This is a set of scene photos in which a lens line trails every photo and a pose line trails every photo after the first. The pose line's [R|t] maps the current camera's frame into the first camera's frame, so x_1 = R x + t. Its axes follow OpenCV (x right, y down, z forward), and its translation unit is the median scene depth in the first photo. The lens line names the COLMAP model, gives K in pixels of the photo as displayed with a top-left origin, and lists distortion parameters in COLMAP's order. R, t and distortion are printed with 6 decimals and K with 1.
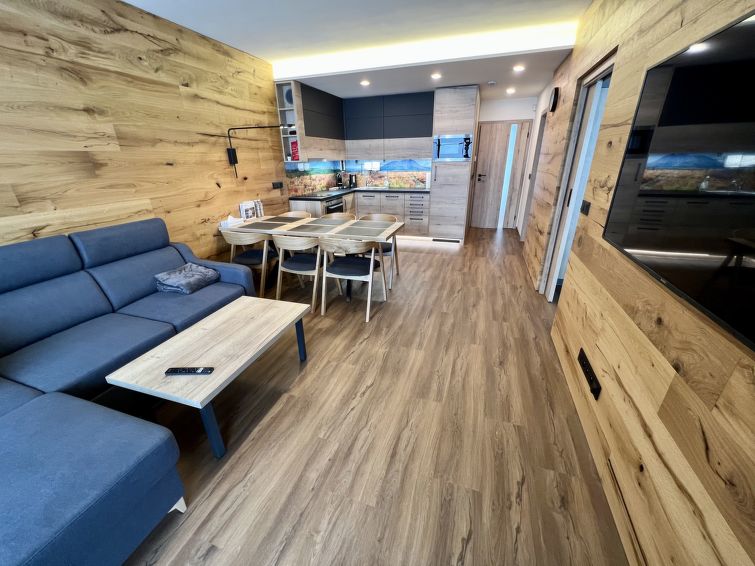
lens RADIAL K [[304.0, 0, 377.1], [0, 304.0, 283.1], [0, 0, 1]] dist [-0.000218, -0.000020]
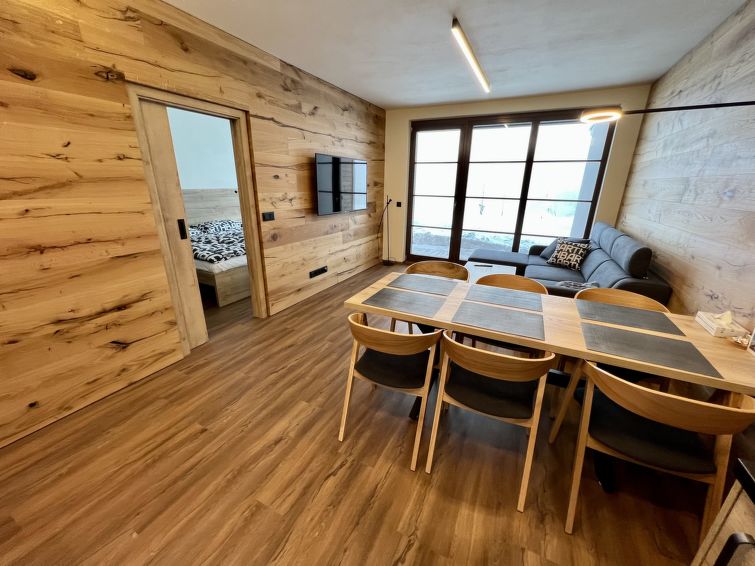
lens RADIAL K [[304.0, 0, 377.3], [0, 304.0, 284.0], [0, 0, 1]] dist [-0.000218, -0.000020]
pose [[-0.989405, -0.035026, 0.140896, -0.042843], [0.066241, 0.754658, 0.652766, -0.562288], [-0.129192, 0.655182, -0.744342, 1.362987]]
